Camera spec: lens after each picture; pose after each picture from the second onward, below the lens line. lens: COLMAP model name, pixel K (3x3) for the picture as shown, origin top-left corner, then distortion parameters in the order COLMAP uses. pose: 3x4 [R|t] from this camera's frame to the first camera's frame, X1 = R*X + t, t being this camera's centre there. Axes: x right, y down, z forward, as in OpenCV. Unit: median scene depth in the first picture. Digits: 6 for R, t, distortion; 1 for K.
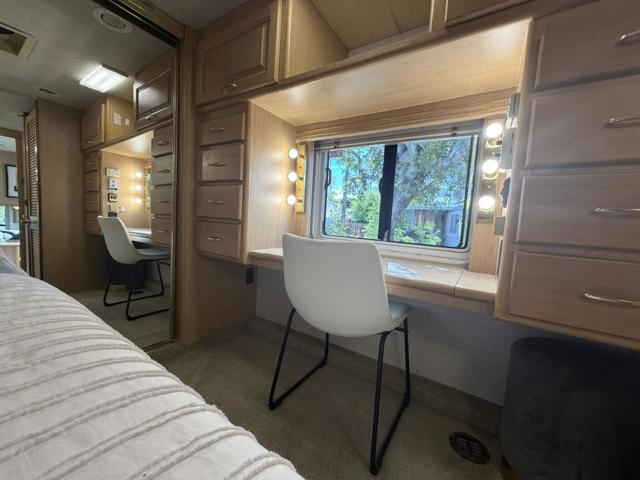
lens RADIAL K [[255.8, 0, 318.8], [0, 255.8, 240.1], [0, 0, 1]] dist [0.000797, 0.000409]
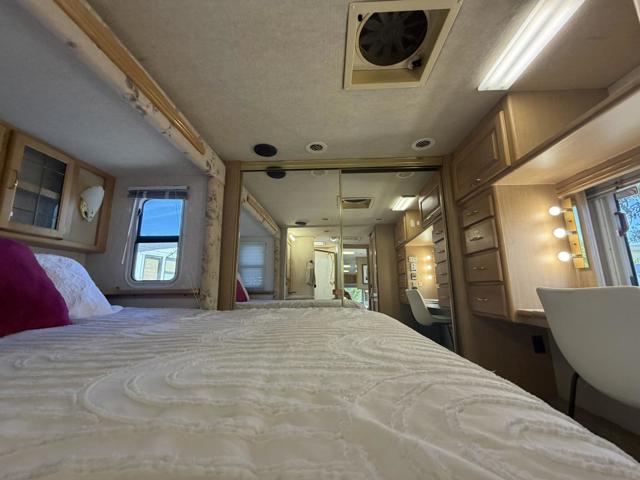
lens RADIAL K [[255.8, 0, 318.8], [0, 255.8, 240.1], [0, 0, 1]] dist [0.000797, 0.000409]
pose [[0.504100, -0.222081, -0.834604, 0.232971], [-0.034829, 0.960360, -0.276580, 0.076289], [0.862943, 0.168492, 0.476383, -0.239753]]
